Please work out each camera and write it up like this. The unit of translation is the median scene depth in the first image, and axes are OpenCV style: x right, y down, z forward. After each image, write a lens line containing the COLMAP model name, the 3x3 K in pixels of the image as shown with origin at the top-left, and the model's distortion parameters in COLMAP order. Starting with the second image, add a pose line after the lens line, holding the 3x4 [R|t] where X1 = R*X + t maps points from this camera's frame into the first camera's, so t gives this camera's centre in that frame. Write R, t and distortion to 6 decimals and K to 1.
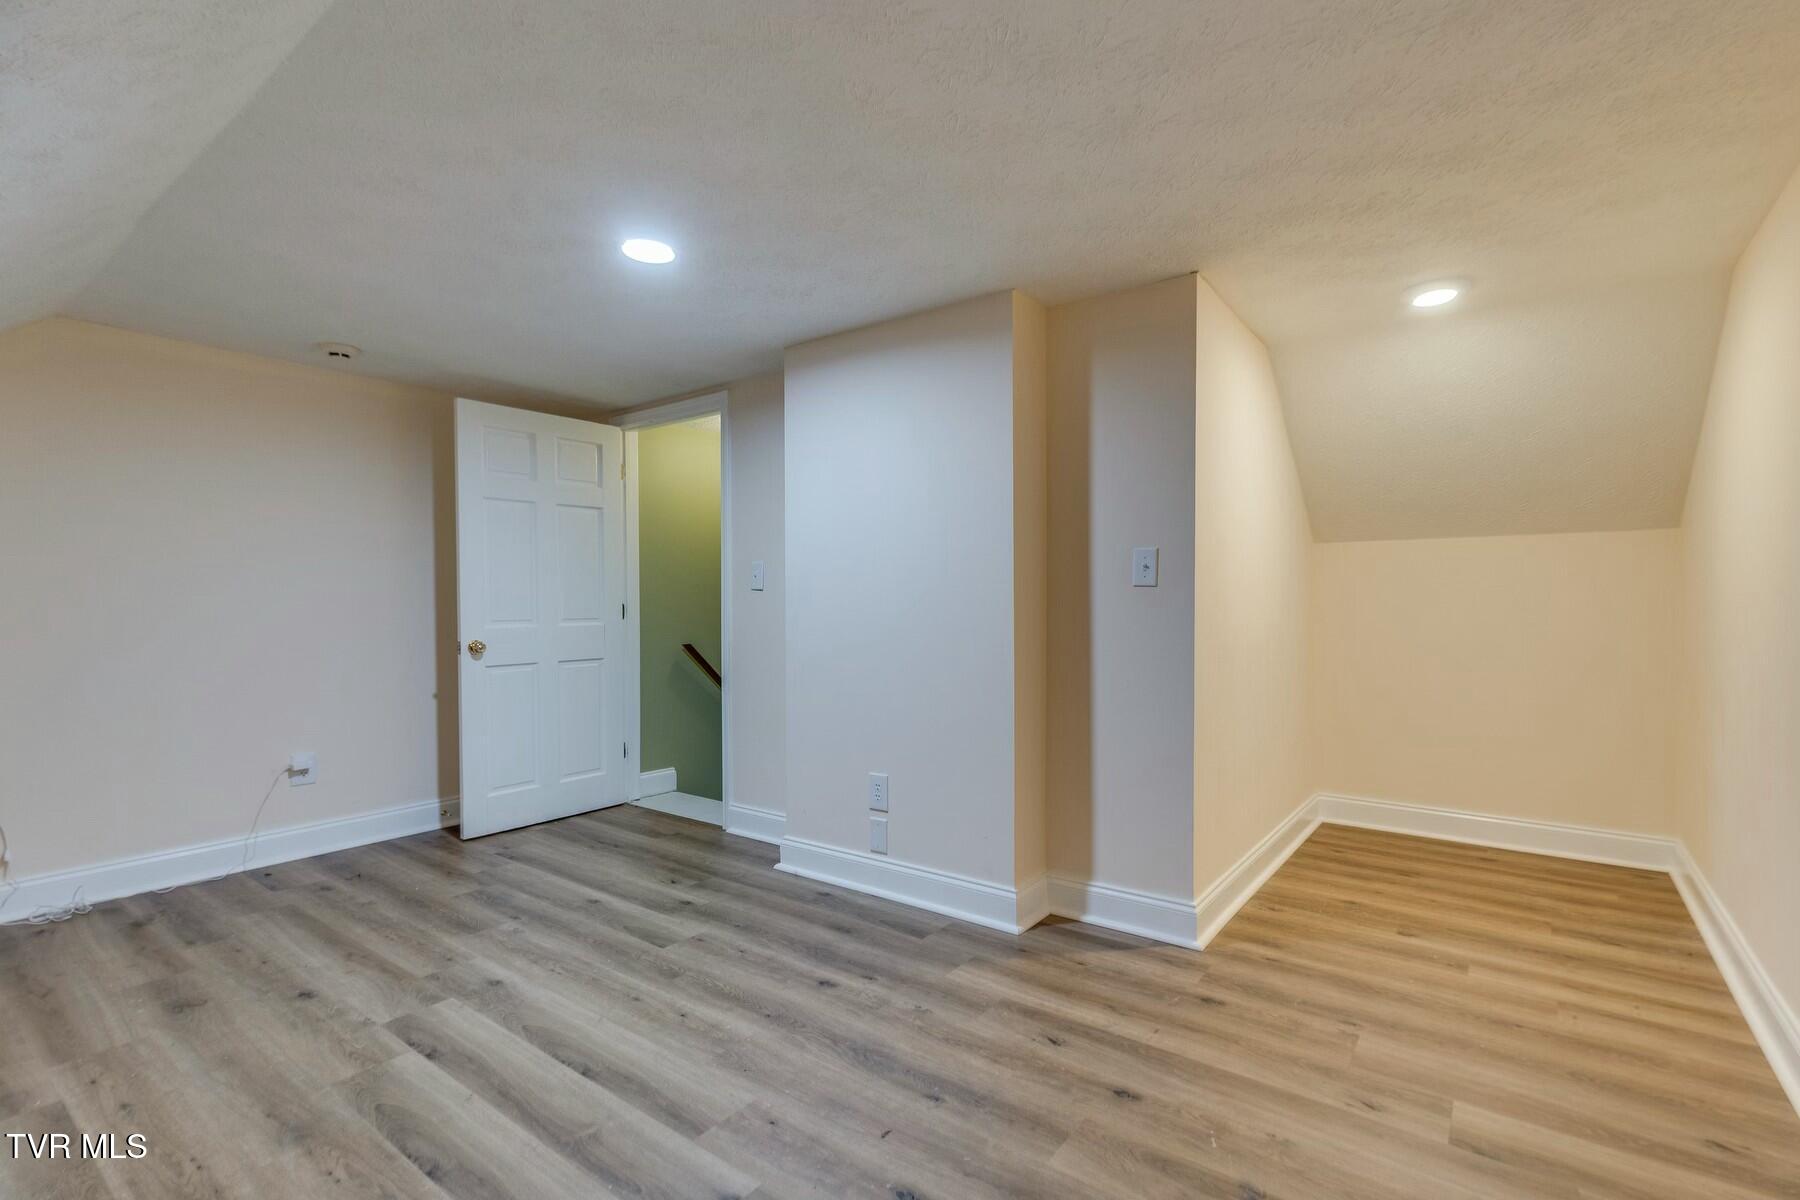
lens RADIAL K [[822.8, 0, 909.4], [0, 822.8, 600.7], [0, 0, 1]] dist [0.009826, 0.000340]
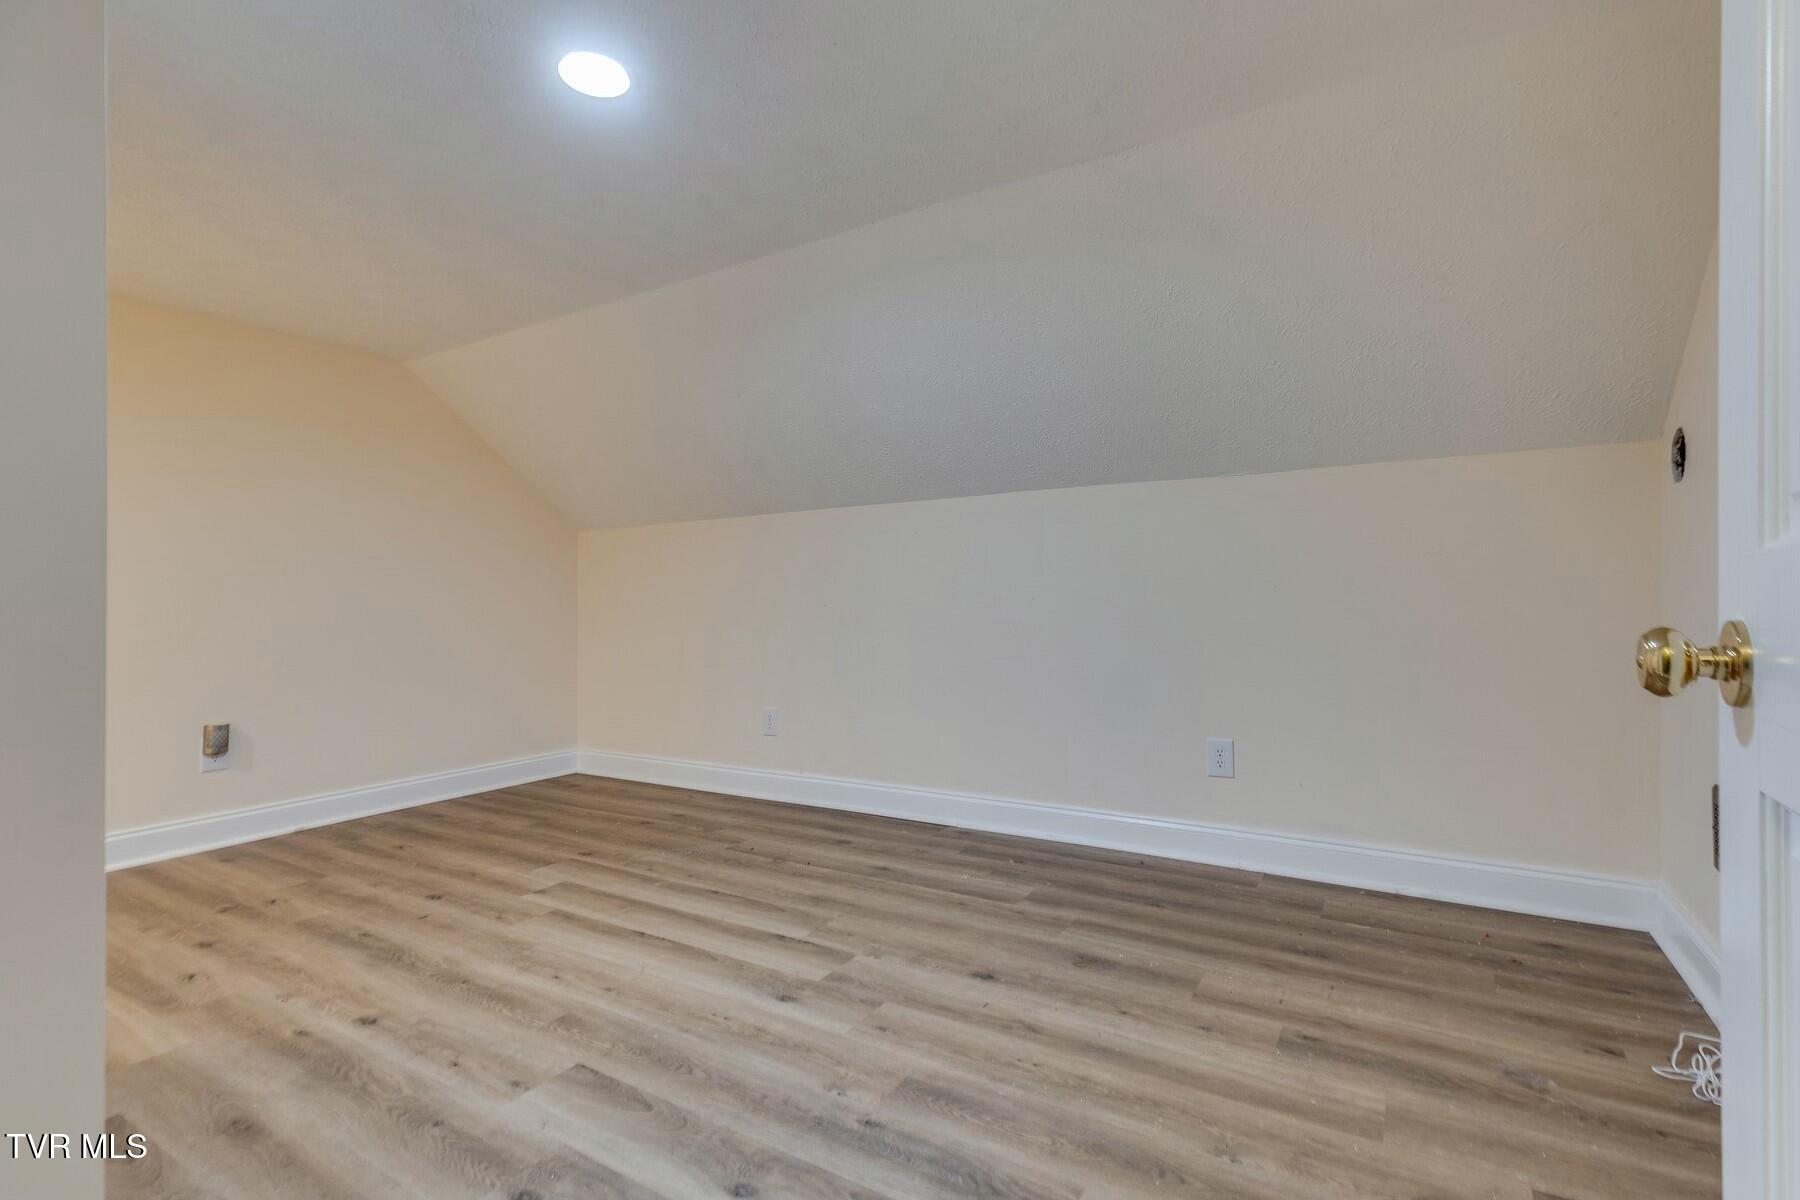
lens RADIAL K [[822.8, 0, 909.4], [0, 822.8, 600.7], [0, 0, 1]] dist [0.009826, 0.000340]
pose [[-0.995241, 0.017079, -0.095940, -0.528129], [0.017723, 0.999826, -0.005873, 0.064248], [0.095823, -0.007545, -0.995370, 1.764368]]
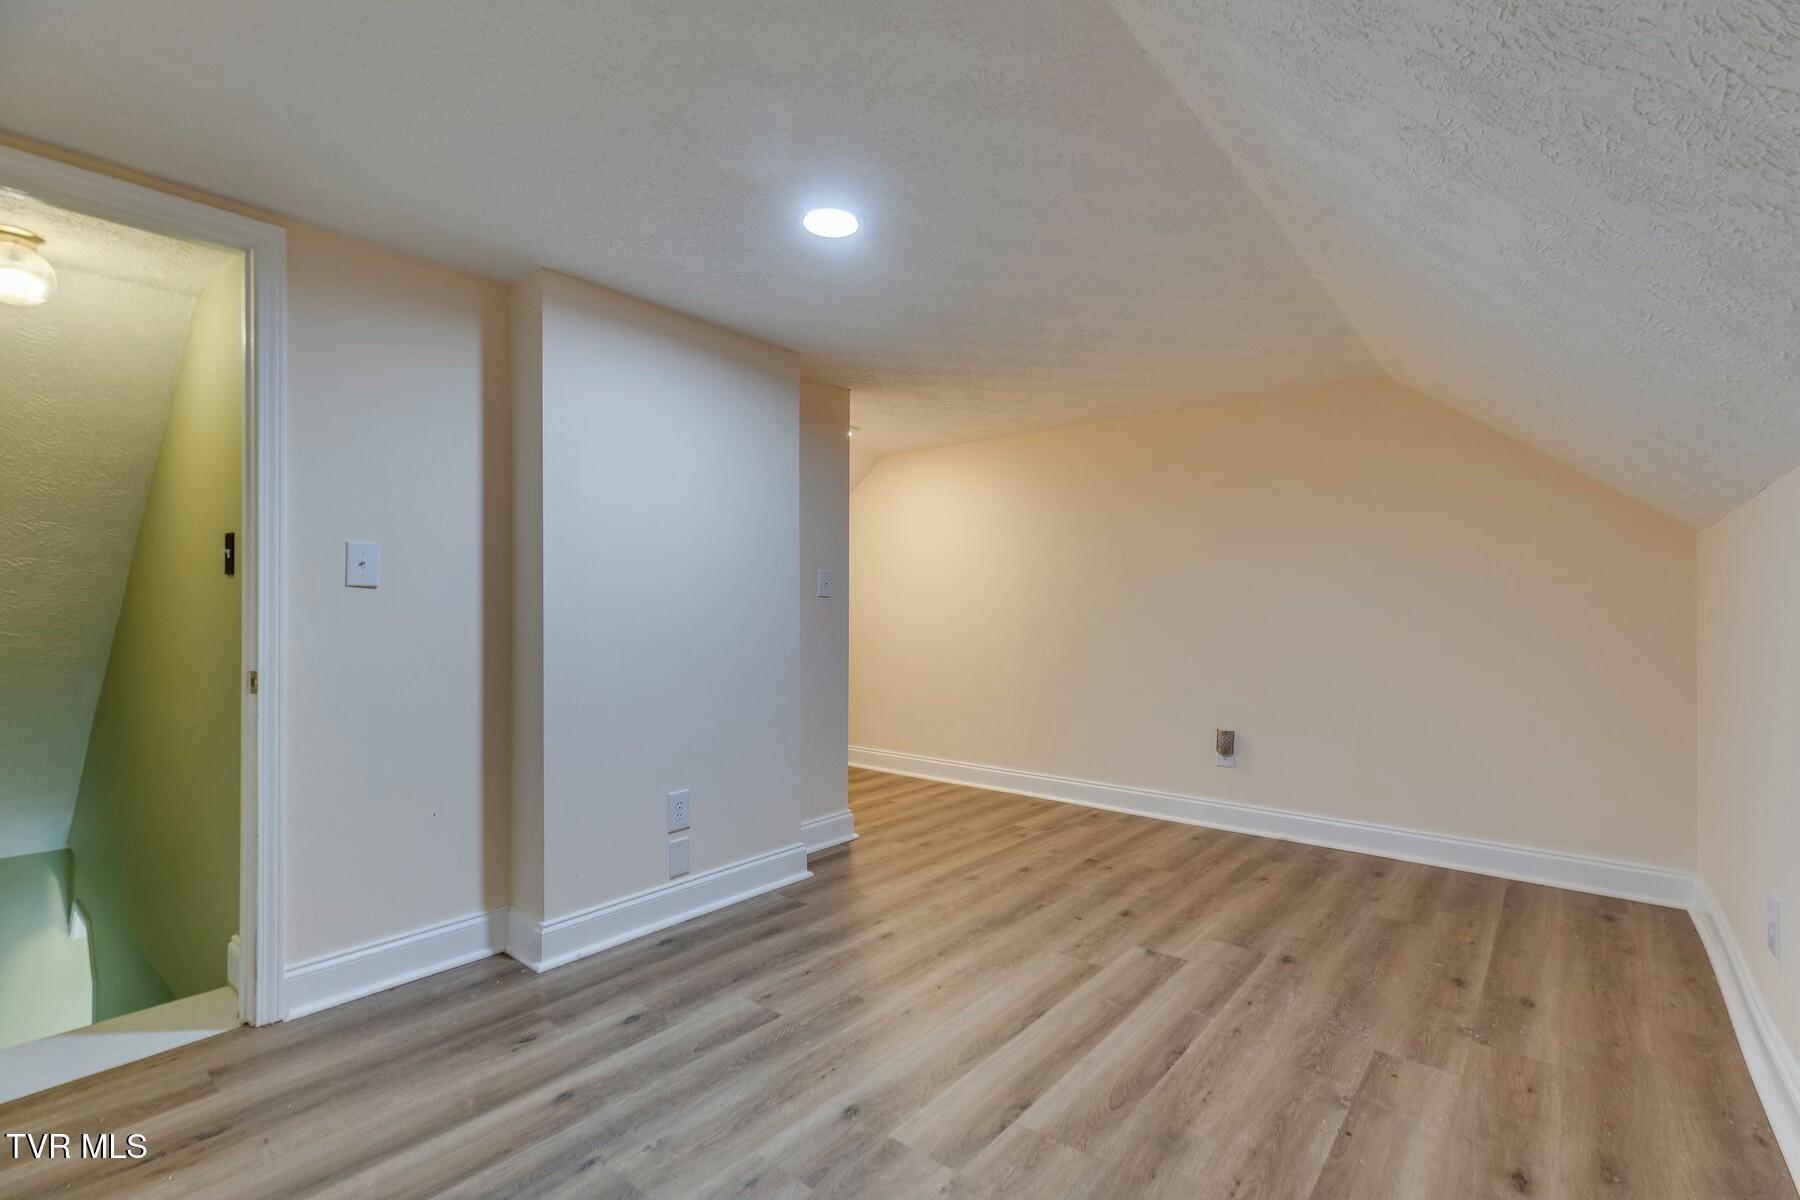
lens RADIAL K [[822.8, 0, 909.4], [0, 822.8, 600.7], [0, 0, 1]] dist [0.009826, 0.000340]
pose [[0.036162, 0.012181, 0.999272, -1.202058], [-0.003657, 0.999921, -0.012056, 0.005184], [-0.999339, -0.003218, 0.036204, 0.880005]]
